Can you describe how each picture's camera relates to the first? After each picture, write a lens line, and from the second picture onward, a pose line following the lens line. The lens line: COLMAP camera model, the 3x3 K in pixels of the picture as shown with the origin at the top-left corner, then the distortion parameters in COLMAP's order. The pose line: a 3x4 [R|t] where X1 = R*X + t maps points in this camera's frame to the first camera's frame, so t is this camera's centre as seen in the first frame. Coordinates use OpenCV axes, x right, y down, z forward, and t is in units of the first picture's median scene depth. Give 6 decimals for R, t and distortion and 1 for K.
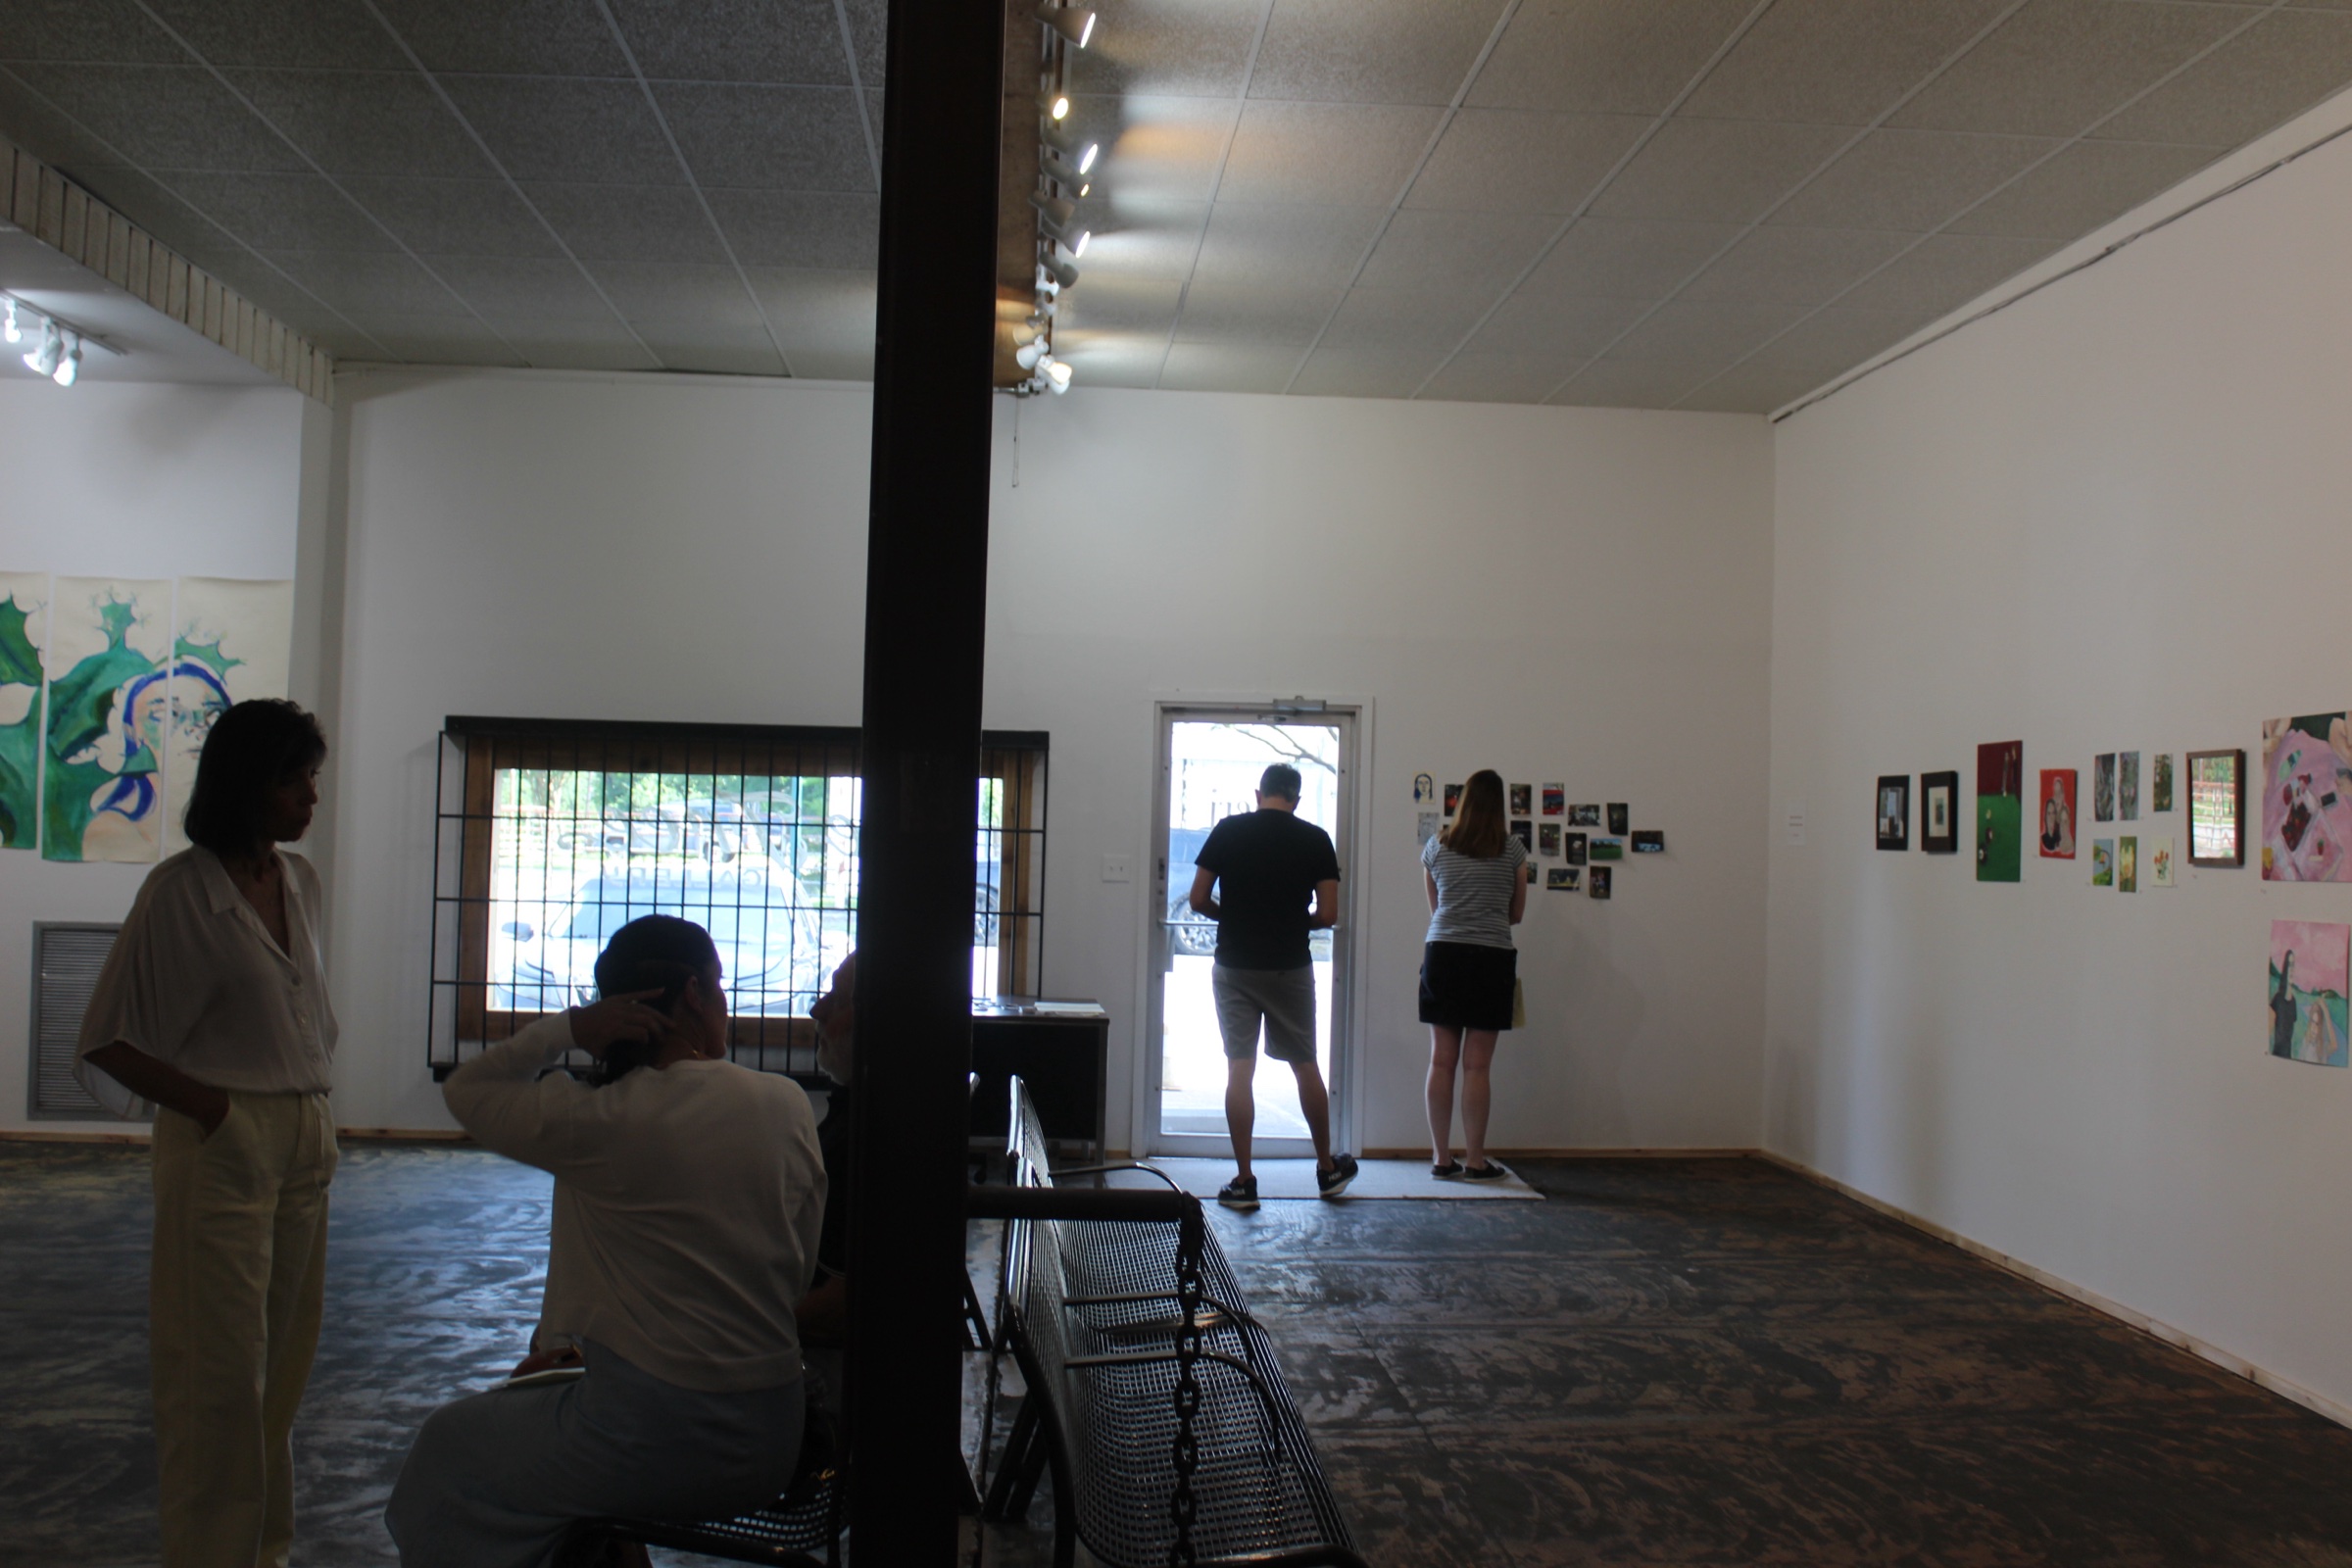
lens RADIAL K [[2593.4, 0, 1165.5], [0, 2593.4, 743.8], [0, 0, 1]] dist [-0.075808, 0.000000]
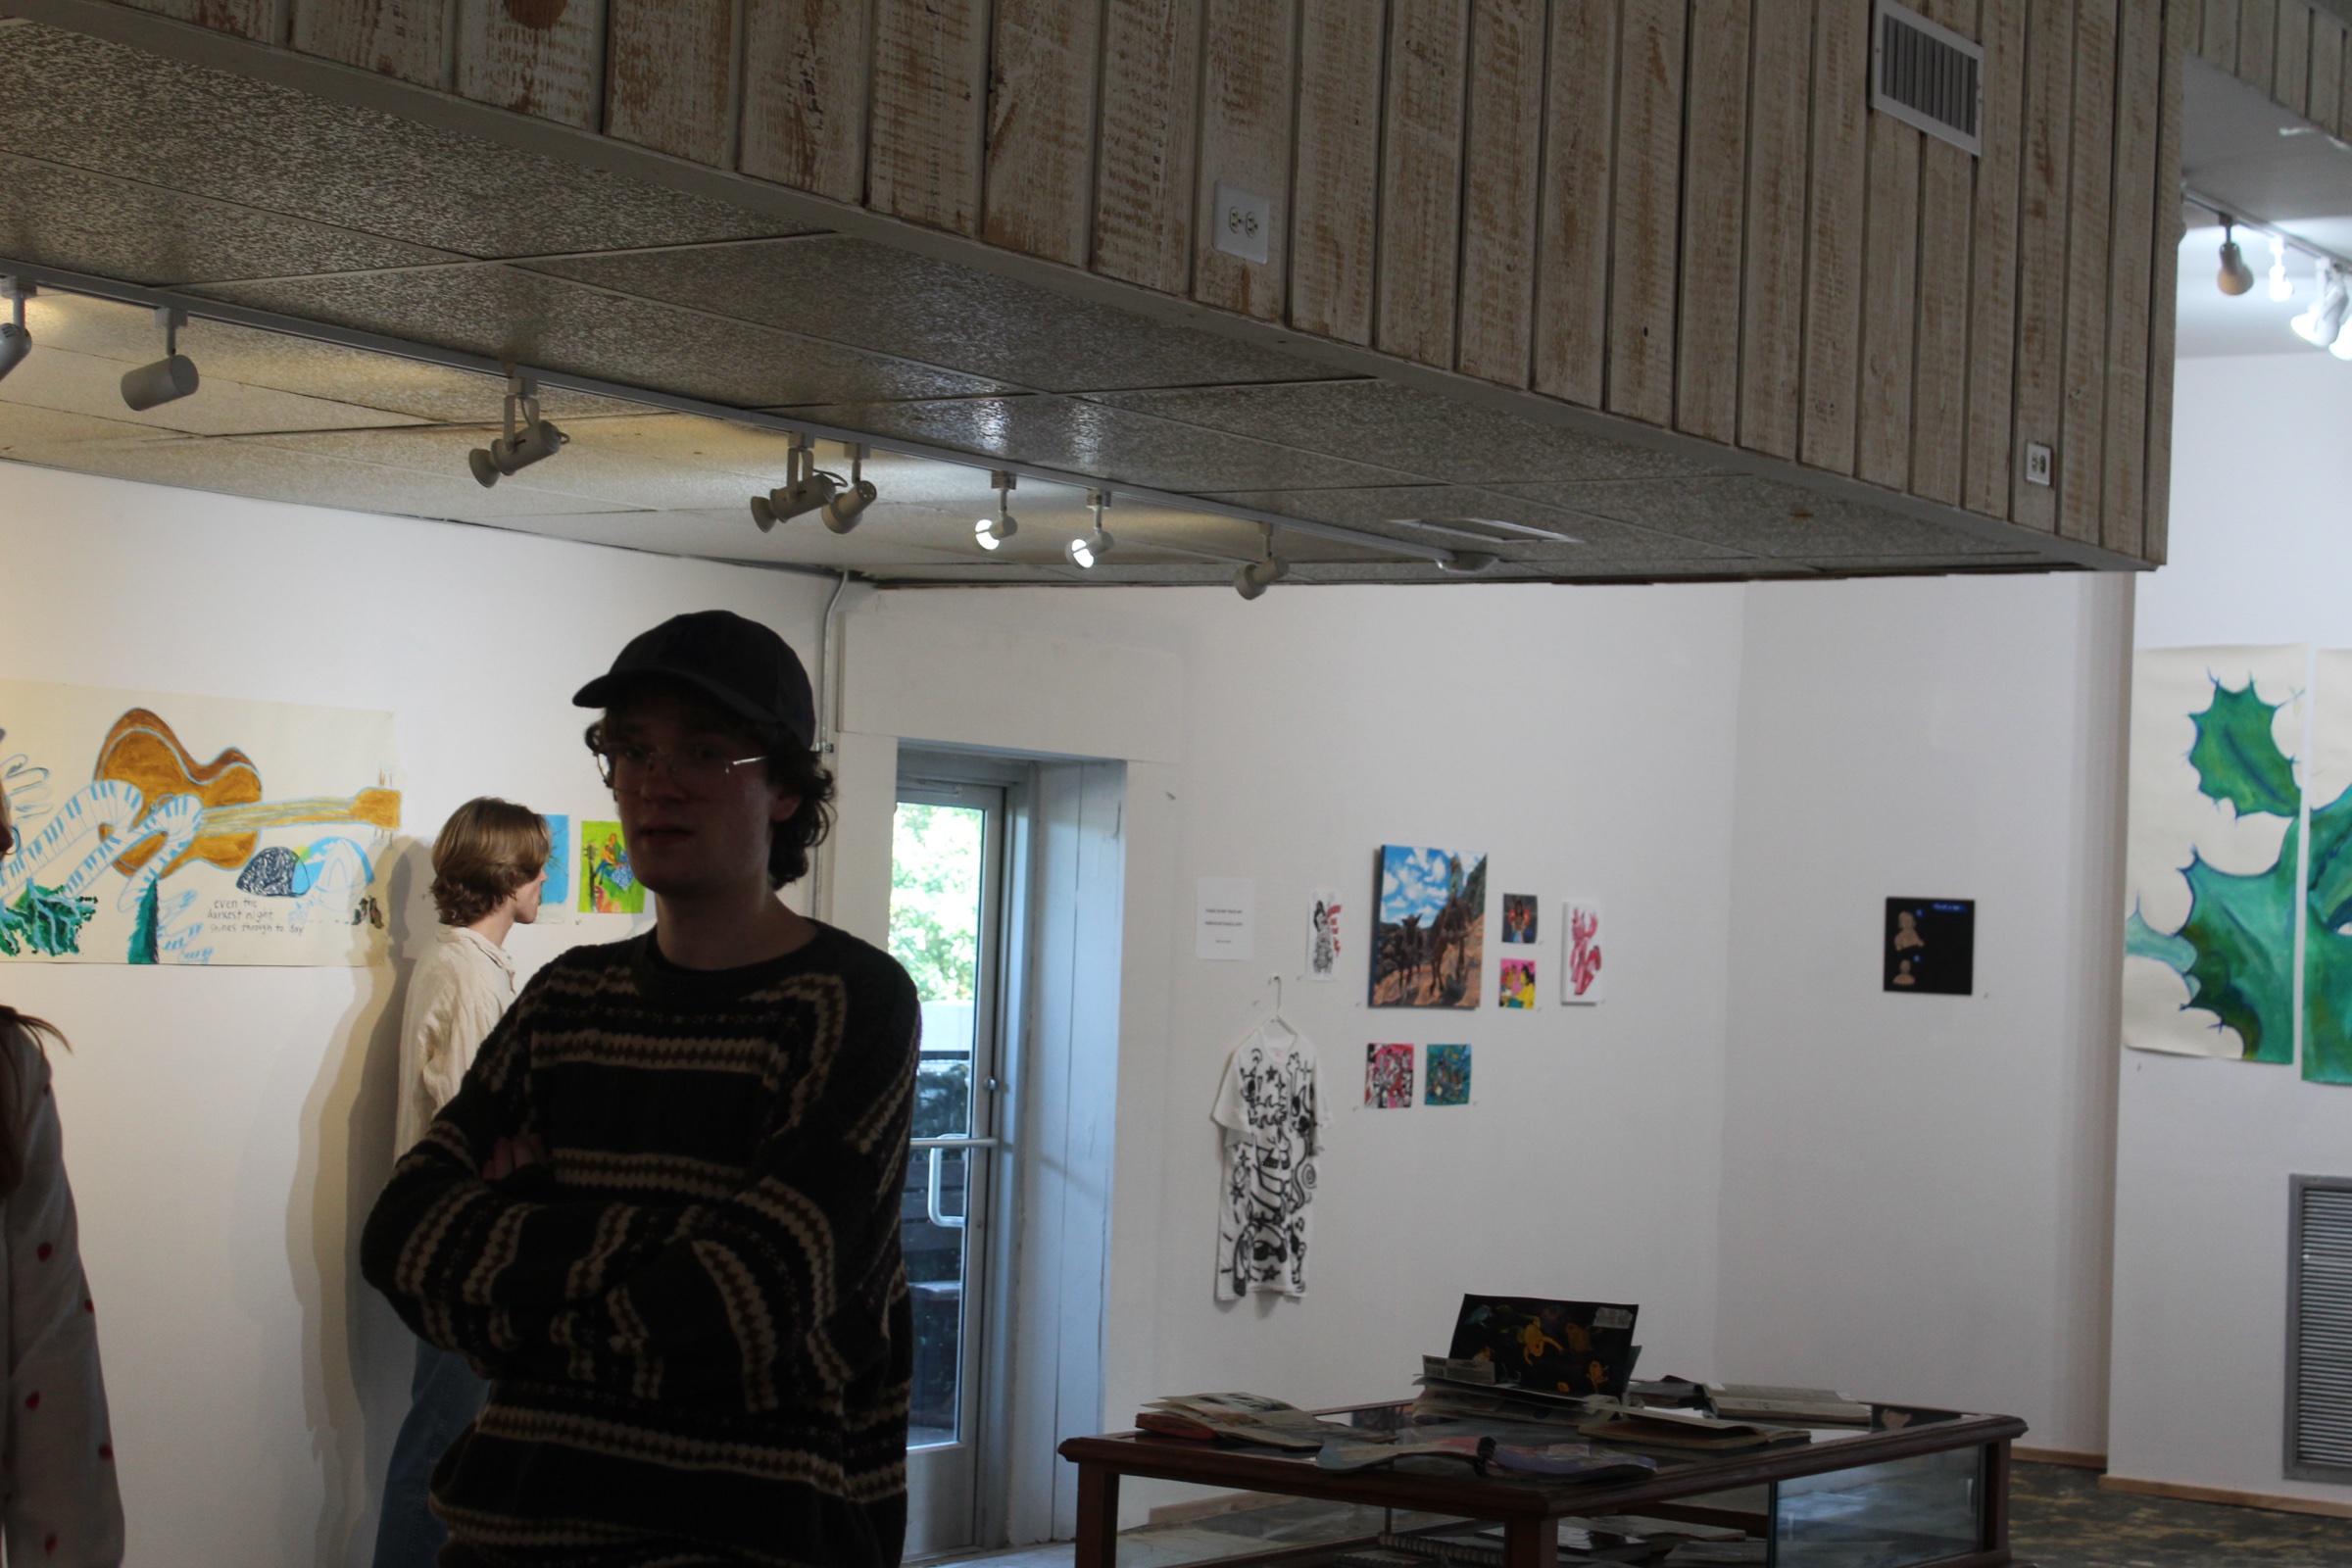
lens RADIAL K [[4070.6, 0, 1156.8], [0, 4070.6, 749.2], [0, 0, 1]] dist [0.015848, 0.000000]
pose [[0.796543, -0.021878, -0.604186, -0.039052], [0.000132, 0.999351, -0.036014, -0.002188], [0.604582, 0.028607, 0.796029, -0.014206]]
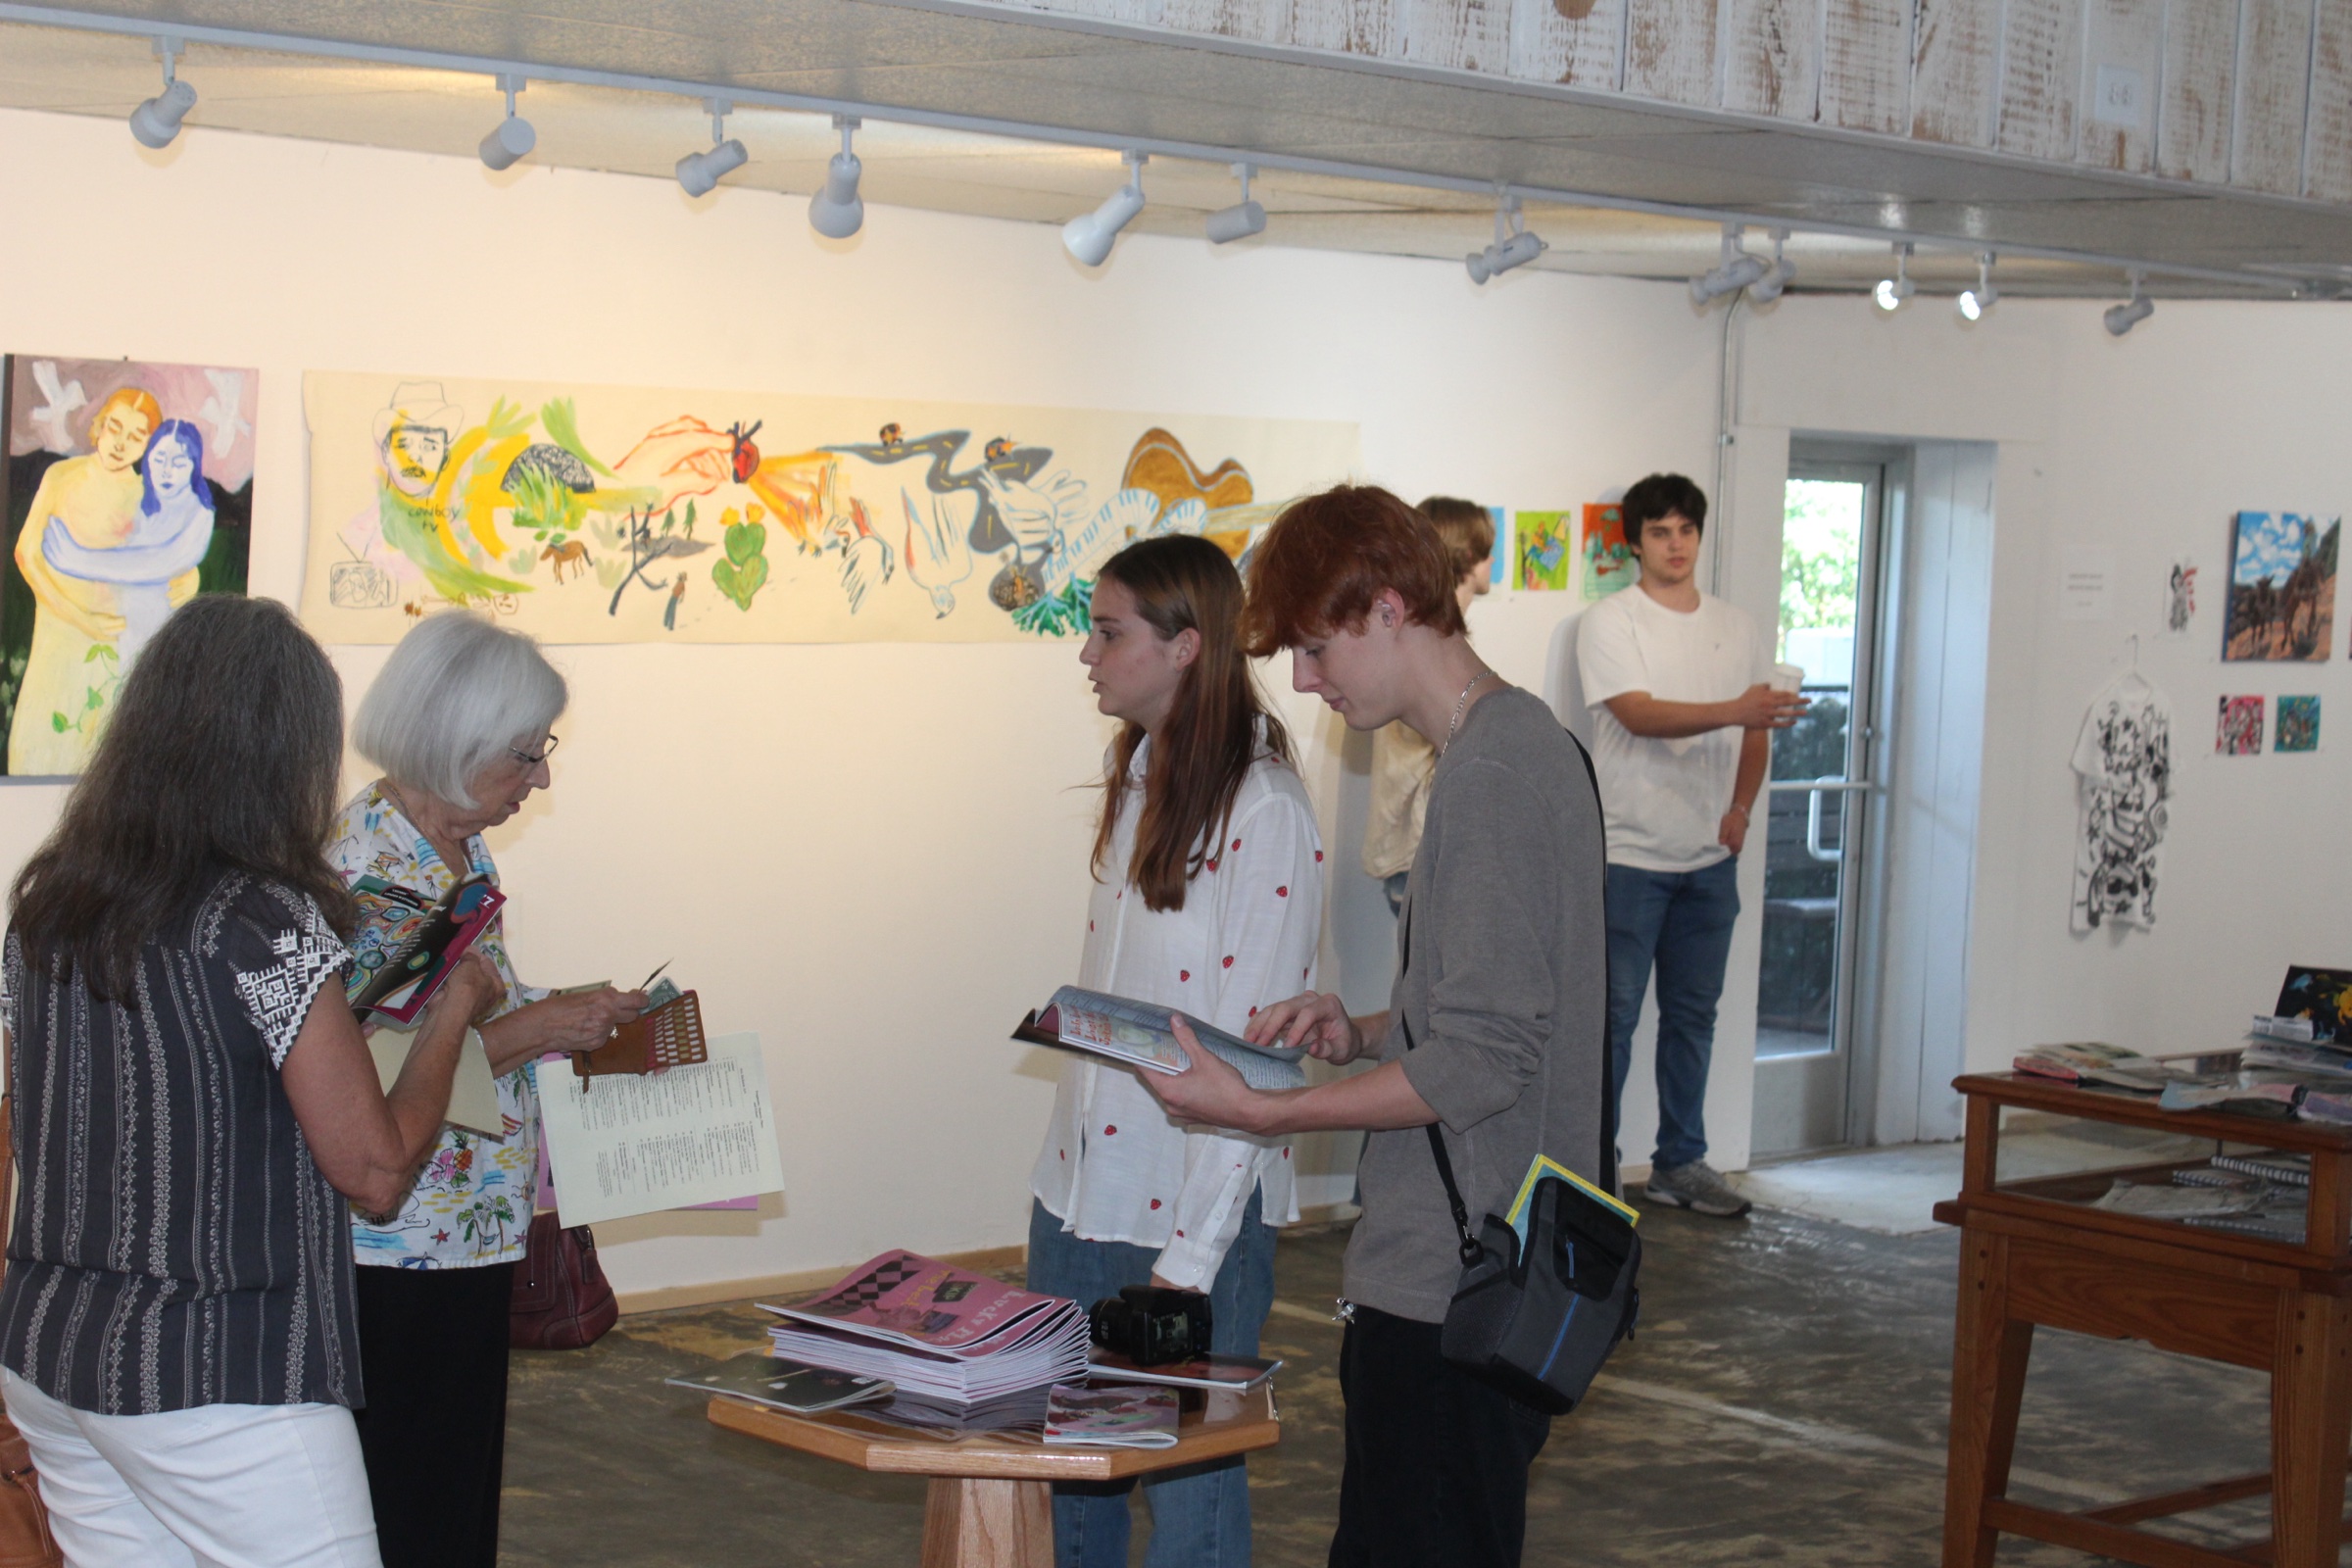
lens RADIAL K [[4198.5, 0, 1164.6], [0, 4198.5, 748.9], [0, 0, 1]] dist [0.025248, 0.000000]
pose [[0.662932, 0.054316, -0.746707, 0.043166], [-0.003681, 0.997589, 0.069297, -0.028273], [0.748671, -0.043191, 0.661533, -0.130784]]
